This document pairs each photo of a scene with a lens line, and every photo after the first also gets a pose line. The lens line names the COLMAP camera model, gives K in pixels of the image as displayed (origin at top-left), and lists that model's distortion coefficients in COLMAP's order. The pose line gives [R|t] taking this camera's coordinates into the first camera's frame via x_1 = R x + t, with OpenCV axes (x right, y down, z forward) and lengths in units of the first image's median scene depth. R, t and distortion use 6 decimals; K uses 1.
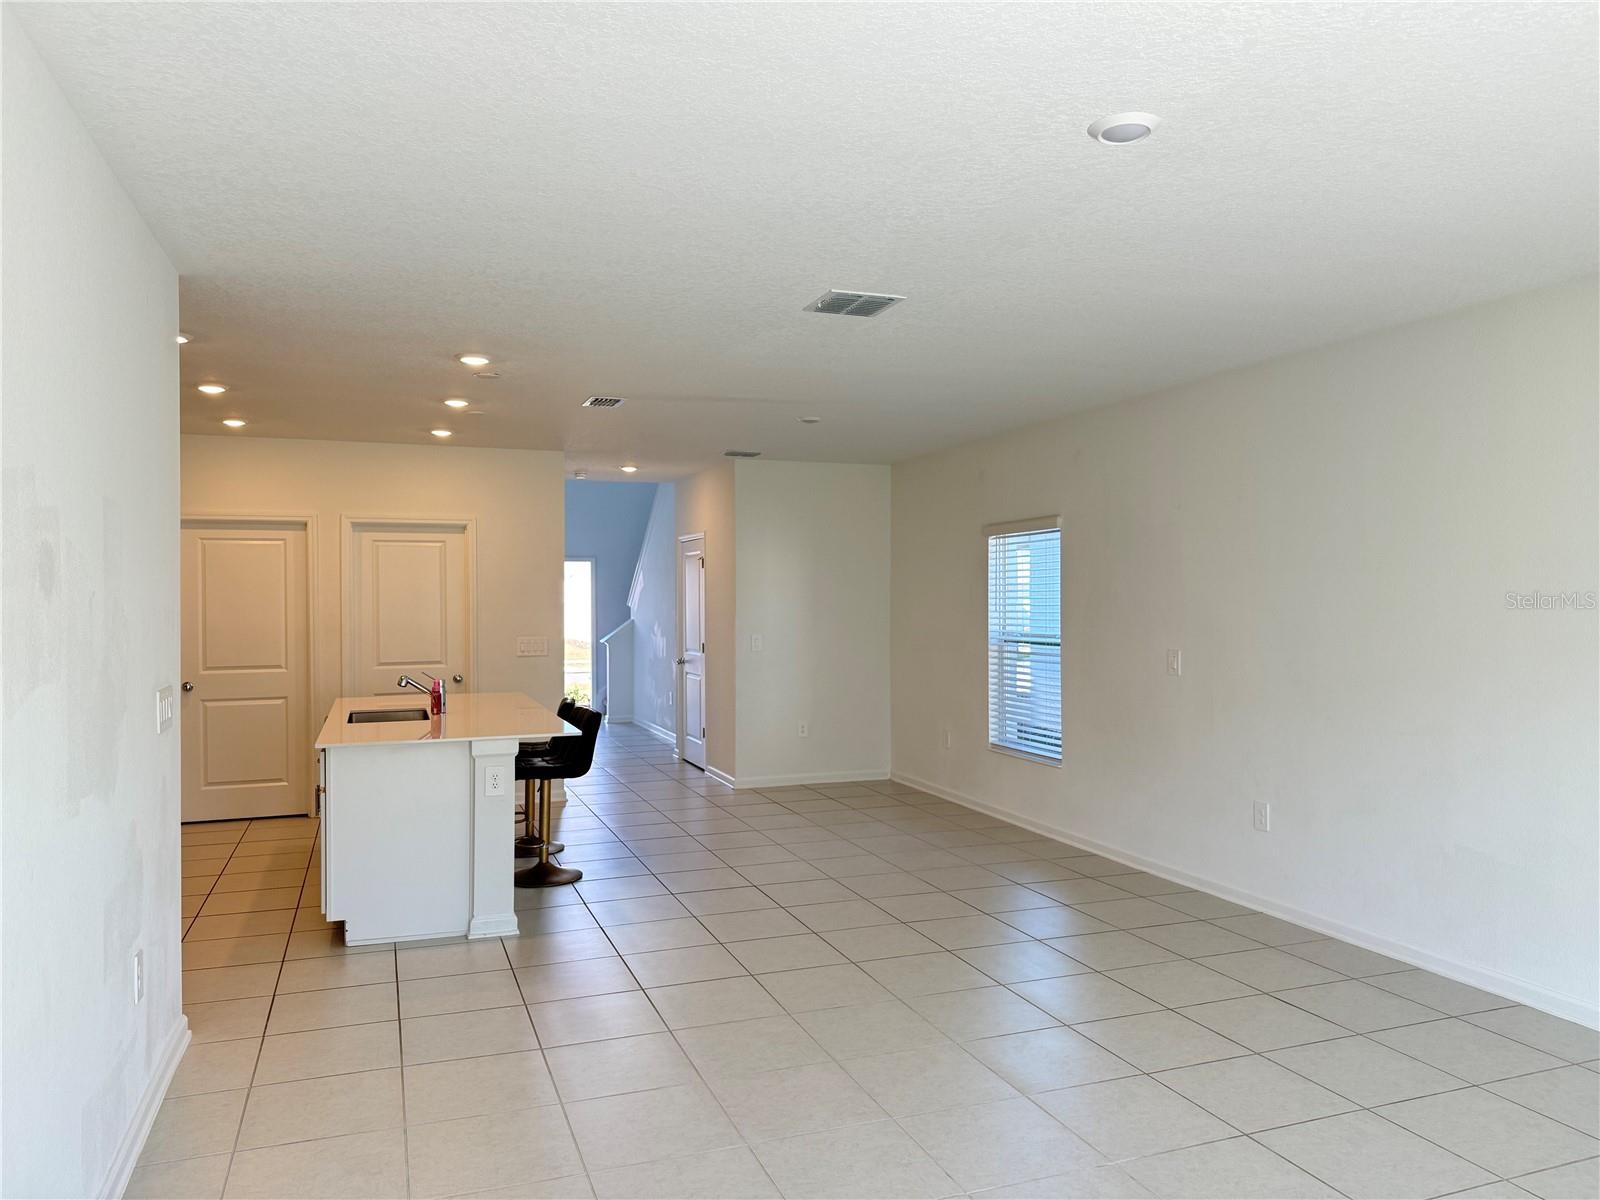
lens RADIAL K [[1124.5, 0, 800.6], [0, 1124.5, 601.7], [0, 0, 1]] dist [0.042144, -0.029309]
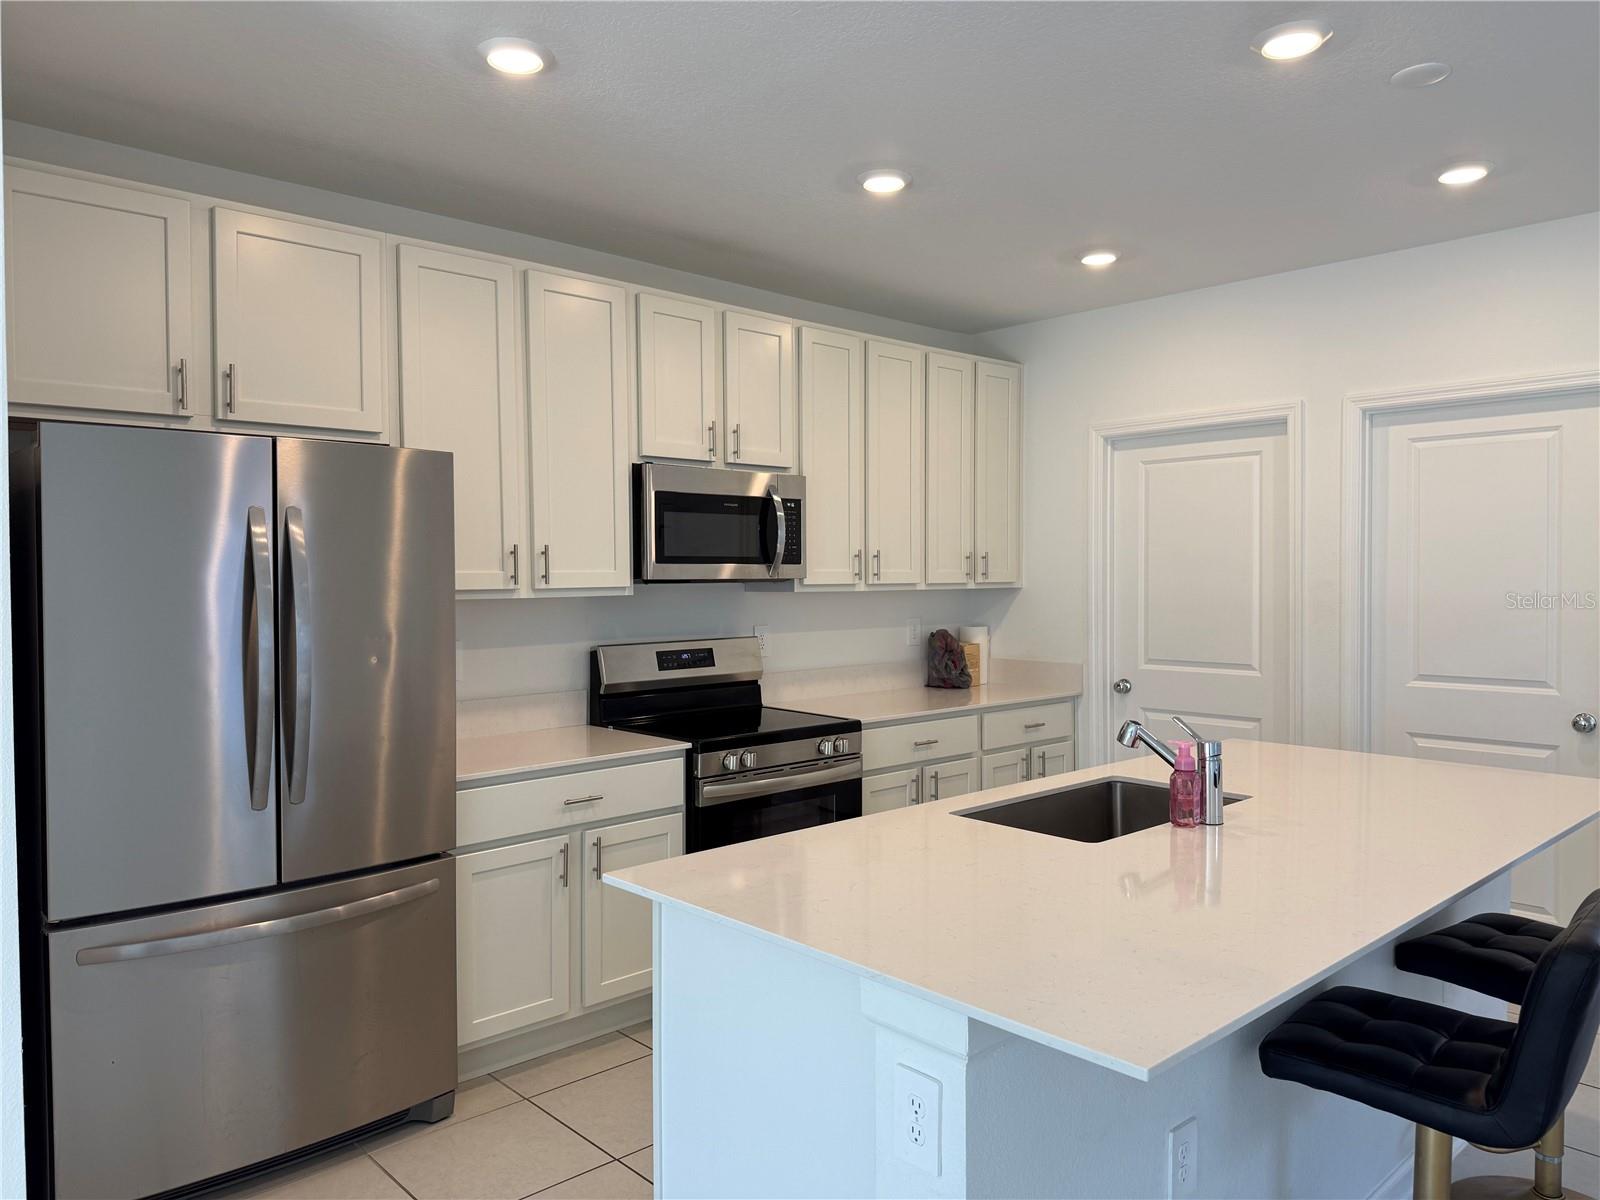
lens RADIAL K [[1124.5, 0, 802.9], [0, 1124.5, 594.1], [0, 0, 1]] dist [0.042144, -0.029309]
pose [[0.397780, 0.025104, -0.917137, -0.008030], [0.003433, 0.999578, 0.028850, 0.000912], [0.917474, -0.014625, 0.397526, 0.546602]]
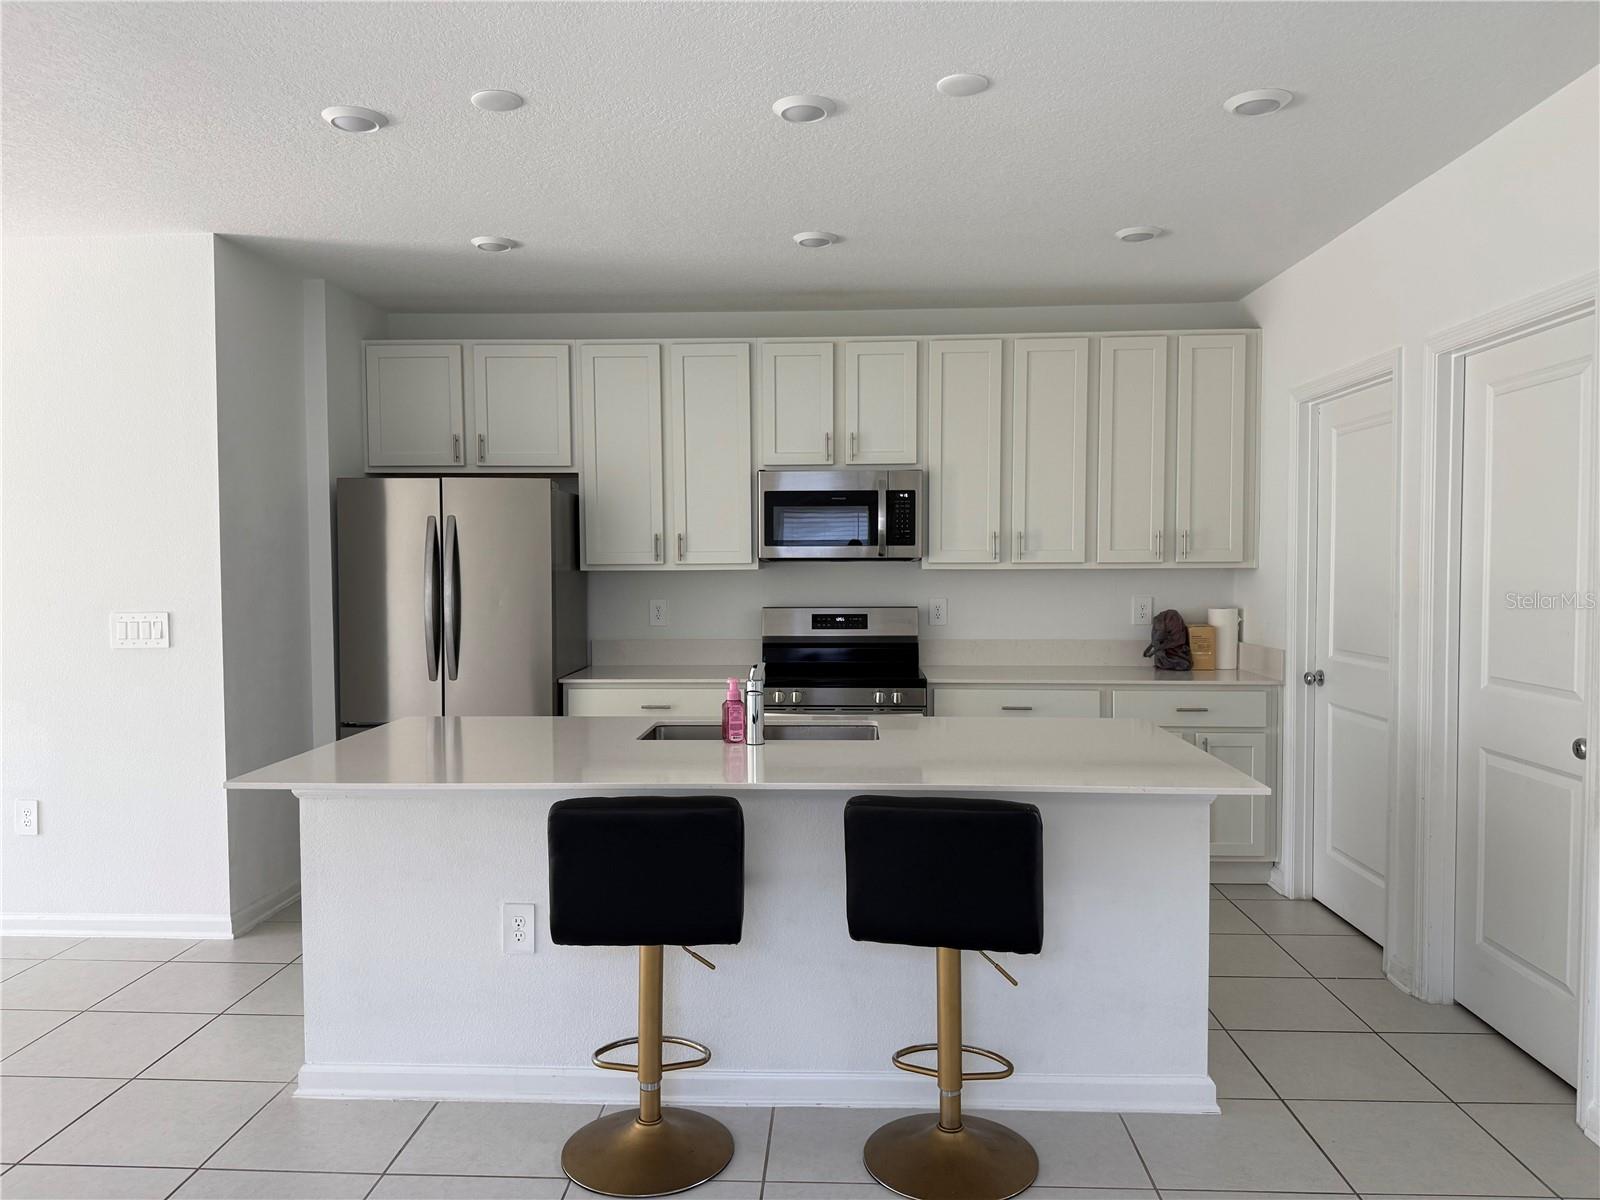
lens RADIAL K [[1124.5, 0, 795.9], [0, 1124.5, 604.6], [0, 0, 1]] dist [0.042144, -0.029309]
pose [[-0.391506, 0.045675, -0.919041, 0.112066], [0.010454, 0.998924, 0.045191, 0.006390], [0.920116, 0.008085, -0.391562, 0.958199]]
